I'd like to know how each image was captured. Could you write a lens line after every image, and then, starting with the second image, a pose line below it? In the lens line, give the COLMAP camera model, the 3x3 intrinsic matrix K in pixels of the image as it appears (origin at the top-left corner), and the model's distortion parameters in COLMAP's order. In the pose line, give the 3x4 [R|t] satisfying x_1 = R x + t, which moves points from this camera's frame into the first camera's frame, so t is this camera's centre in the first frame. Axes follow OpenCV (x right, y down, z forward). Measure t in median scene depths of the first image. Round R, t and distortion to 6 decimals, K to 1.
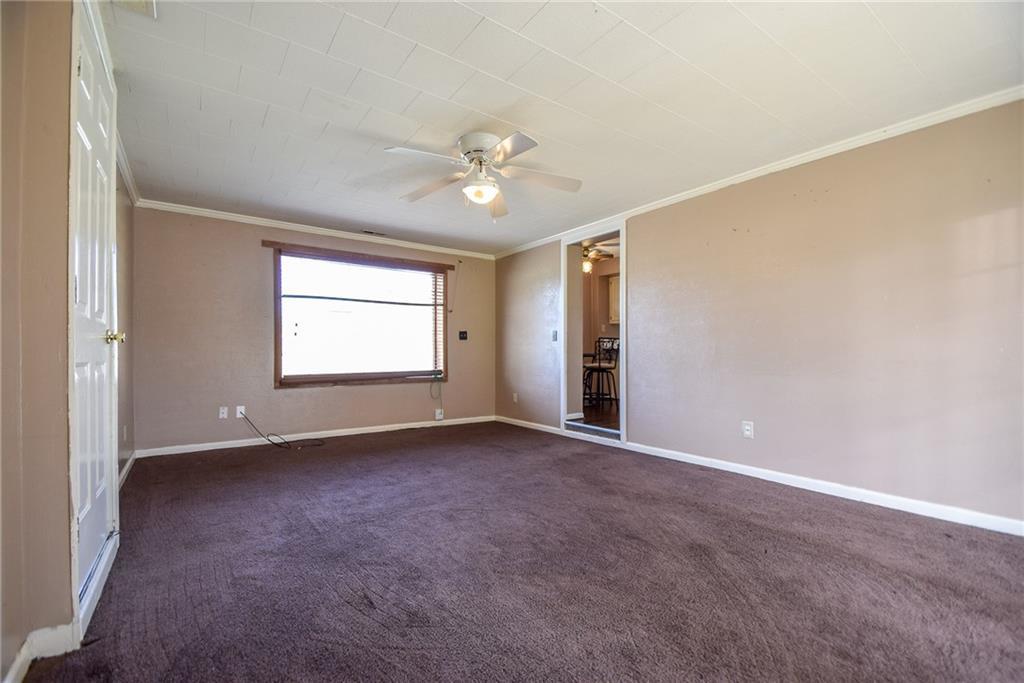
lens RADIAL K [[450.7, 0, 513.5], [0, 450.7, 355.7], [0, 0, 1]] dist [-0.001192, -0.000726]
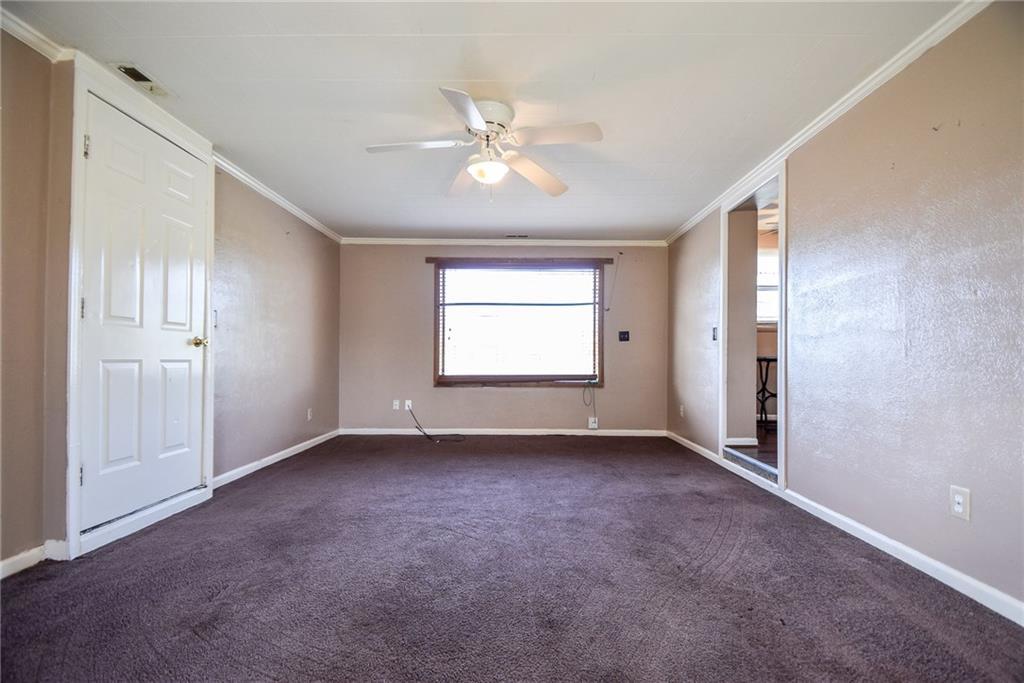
lens RADIAL K [[450.7, 0, 513.5], [0, 450.7, 355.7], [0, 0, 1]] dist [-0.001192, -0.000726]
pose [[0.805464, 0.001660, -0.592642, 0.278145], [-0.006968, 0.999953, -0.006670, 0.000963], [0.592603, 0.009502, 0.805438, 0.187187]]
